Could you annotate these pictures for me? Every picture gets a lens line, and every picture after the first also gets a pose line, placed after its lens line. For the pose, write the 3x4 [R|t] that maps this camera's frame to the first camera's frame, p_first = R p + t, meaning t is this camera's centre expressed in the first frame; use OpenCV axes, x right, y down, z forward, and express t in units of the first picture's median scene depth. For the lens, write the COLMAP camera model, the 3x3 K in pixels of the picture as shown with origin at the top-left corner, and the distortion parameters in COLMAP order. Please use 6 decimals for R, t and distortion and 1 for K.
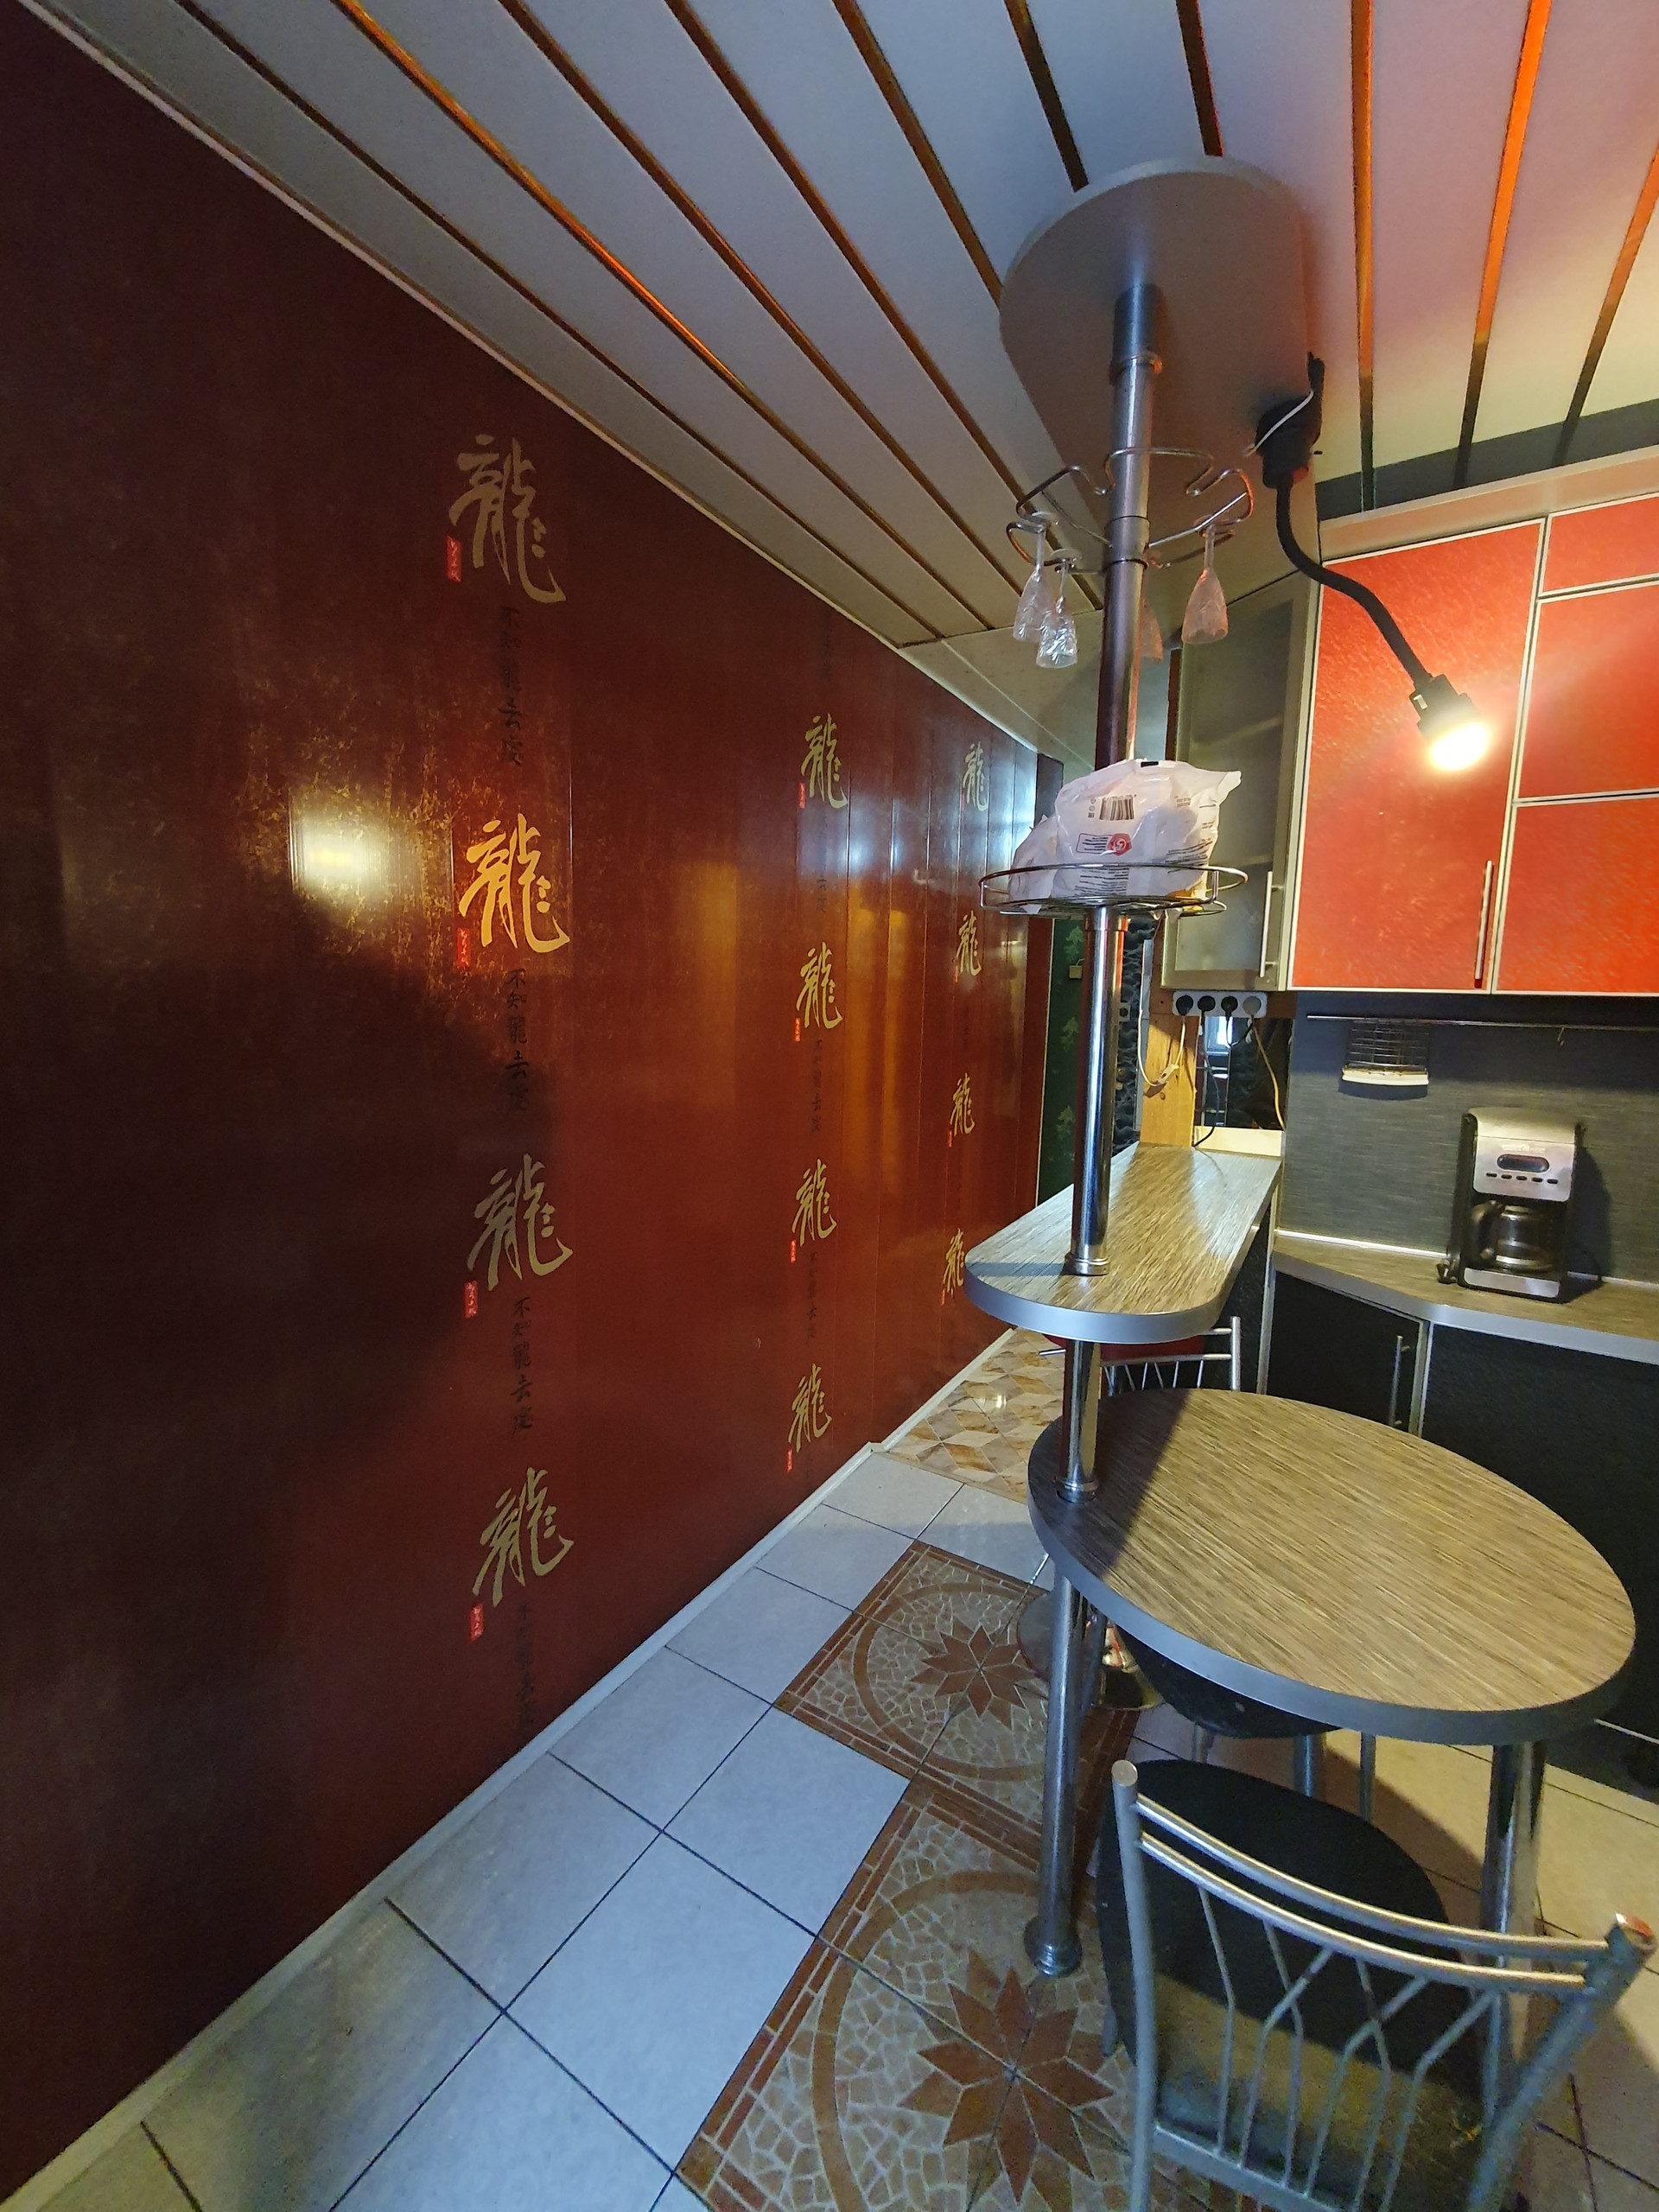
lens RADIAL K [[879.0, 0, 859.6], [0, 879.0, 1080.1], [0, 0, 1]] dist [0.007865, -0.000013]
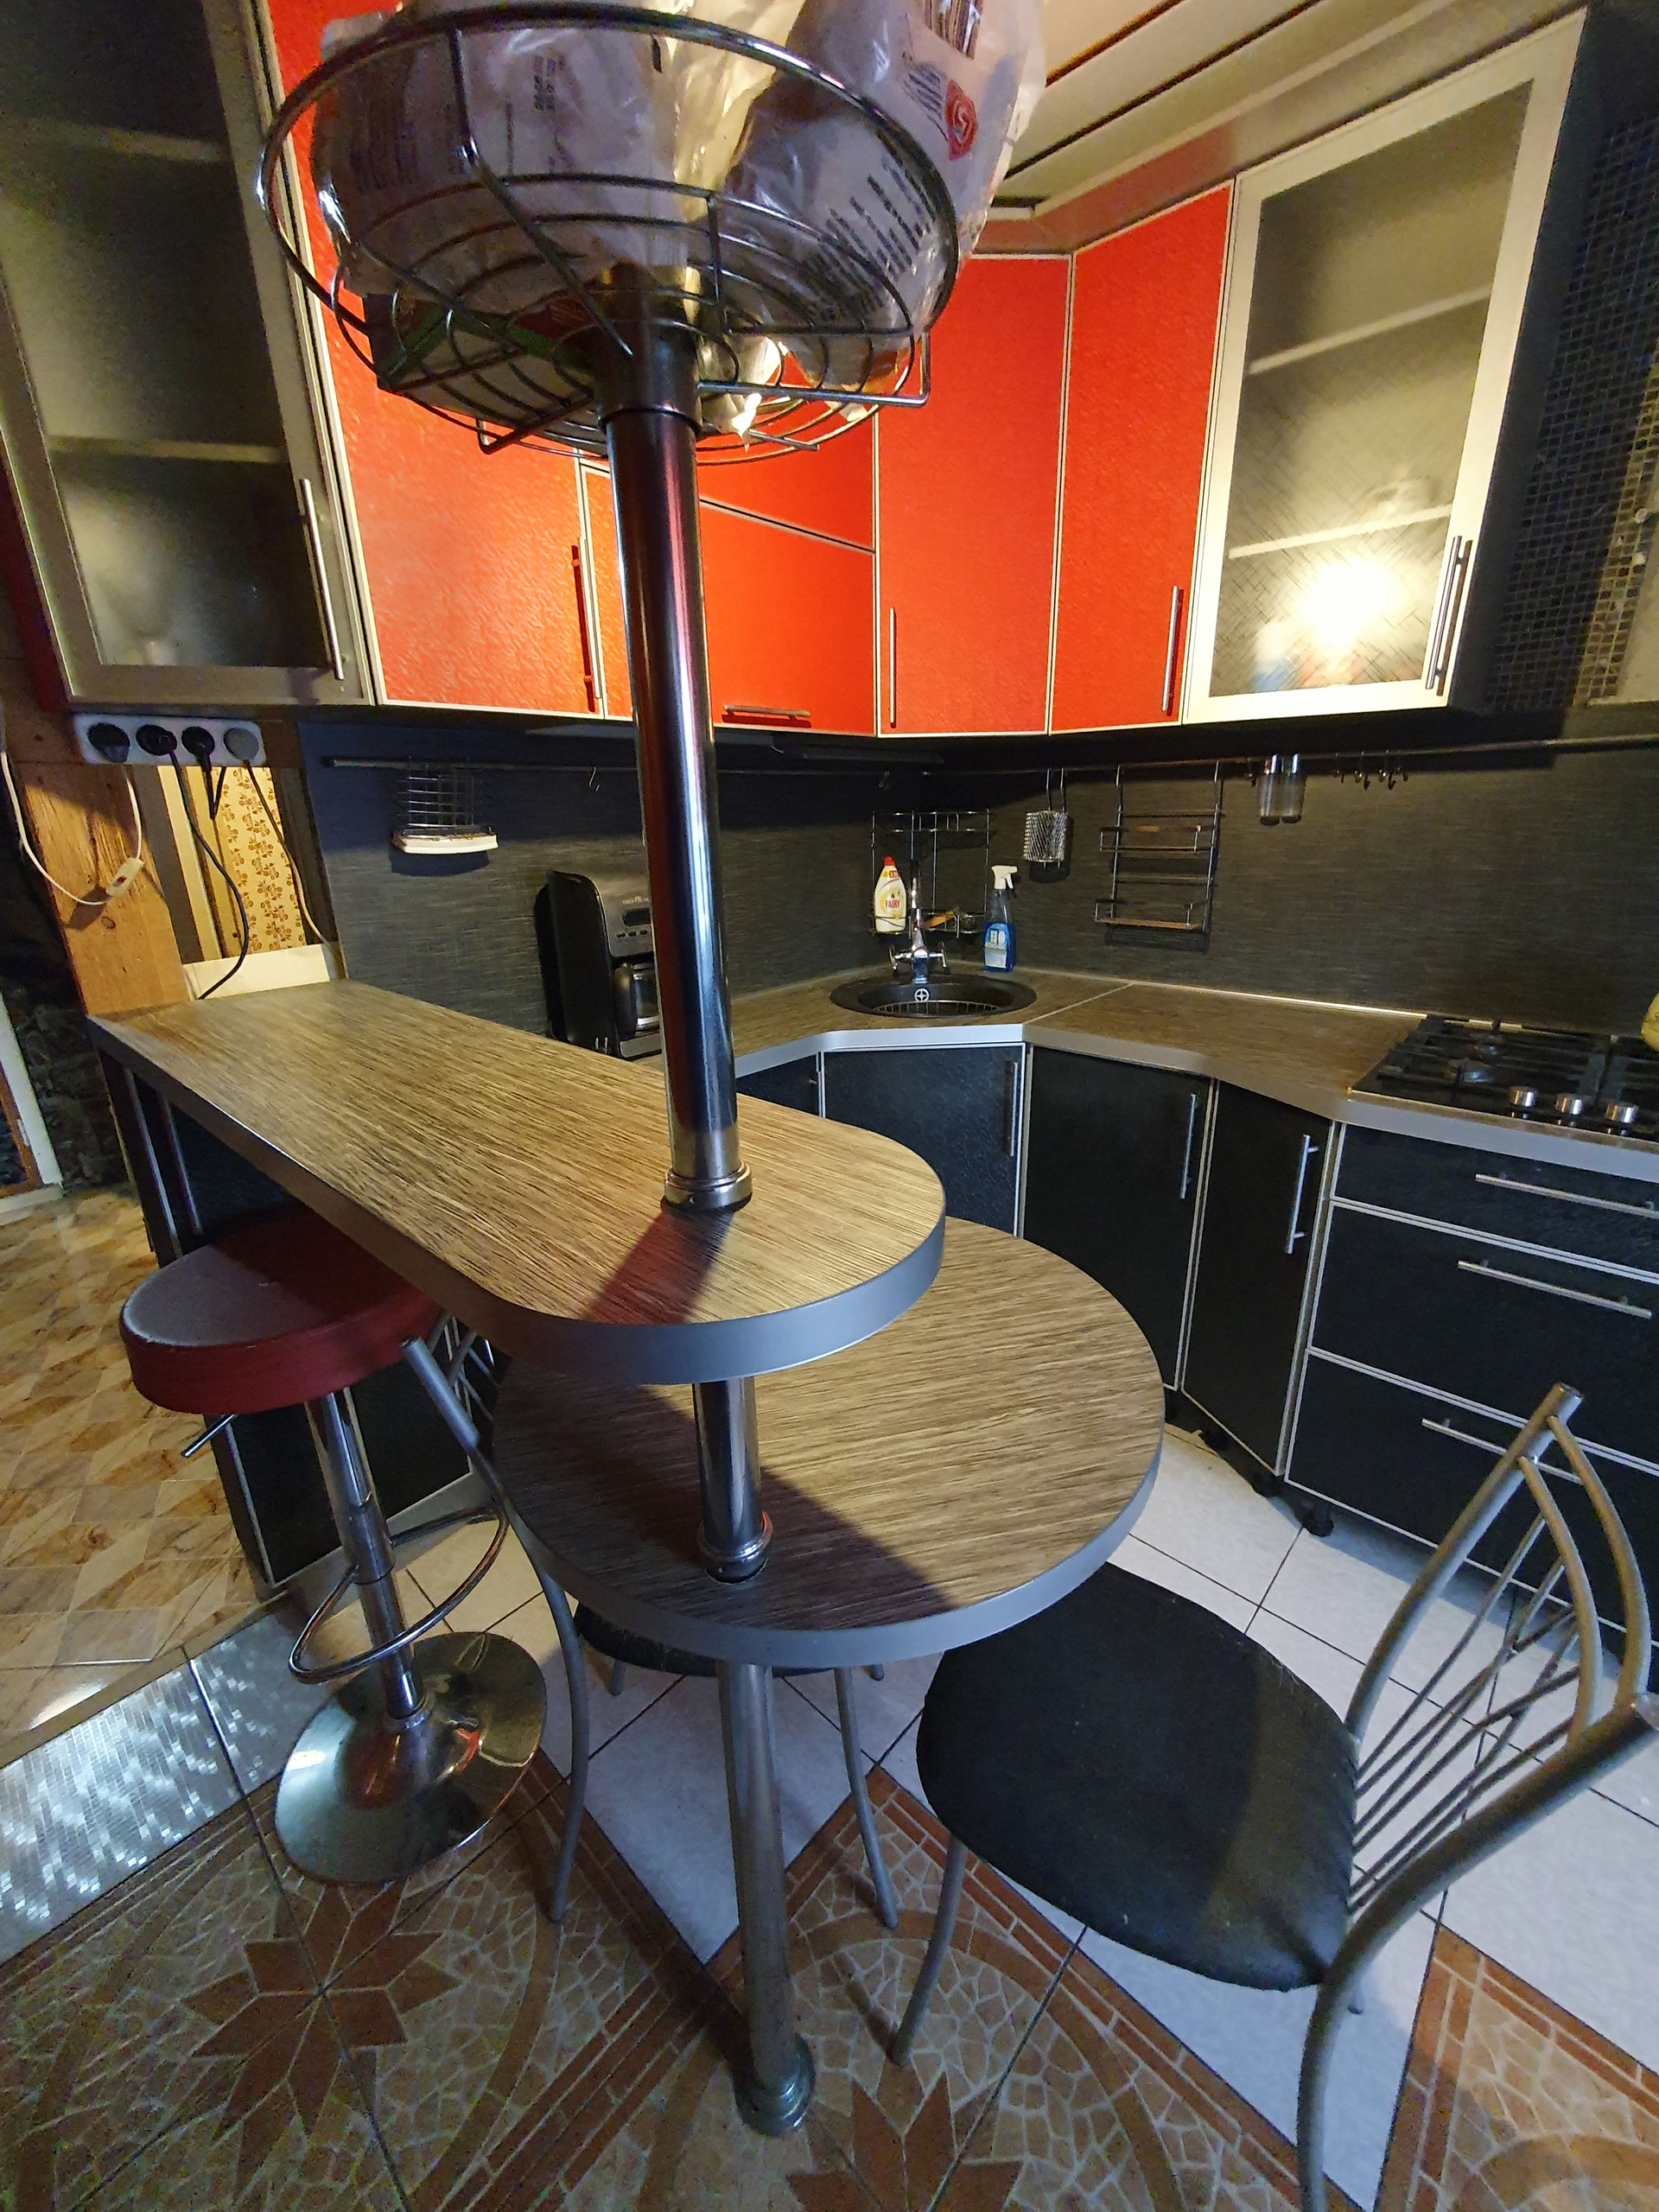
lens RADIAL K [[880.3, 0, 844.9], [0, 880.3, 1089.1], [0, 0, 1]] dist [0.005285, 0.000459]
pose [[0.211039, -0.331464, 0.919562, -0.127331], [0.127419, 0.942051, 0.310328, 0.004546], [-0.969137, 0.051678, 0.241044, 0.562335]]
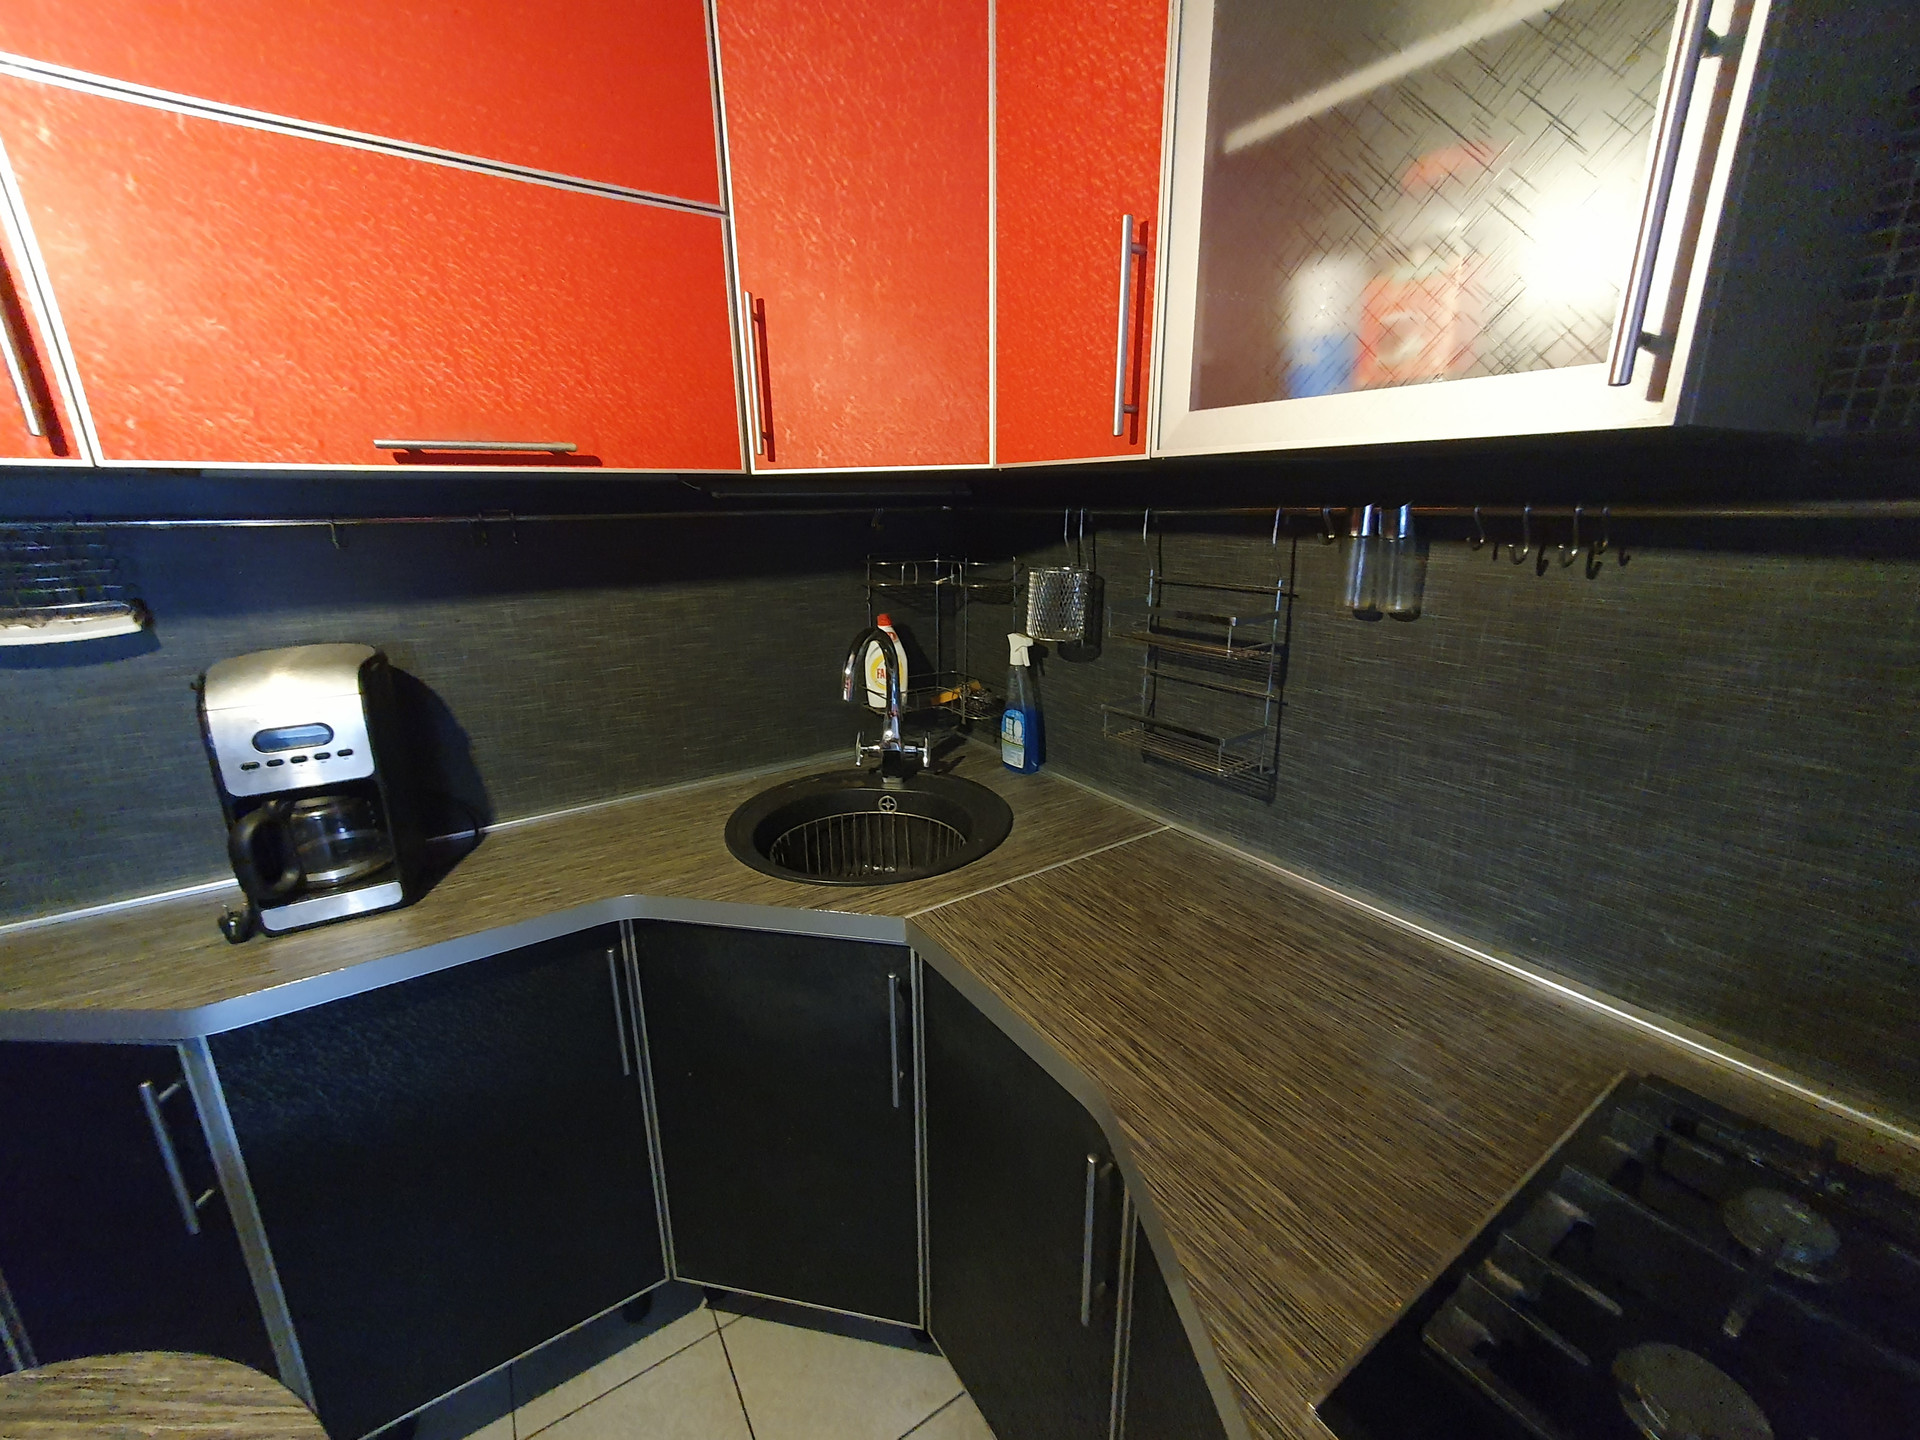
lens RADIAL K [[764.1, 0, 941.7], [0, 764.1, 702.9], [0, 0, 1]] dist [0.005285, 0.000459]
pose [[0.454920, -0.257262, 0.852563, 0.480989], [0.118324, 0.966337, 0.228457, -0.002861], [-0.882636, -0.003051, 0.470046, 0.303636]]
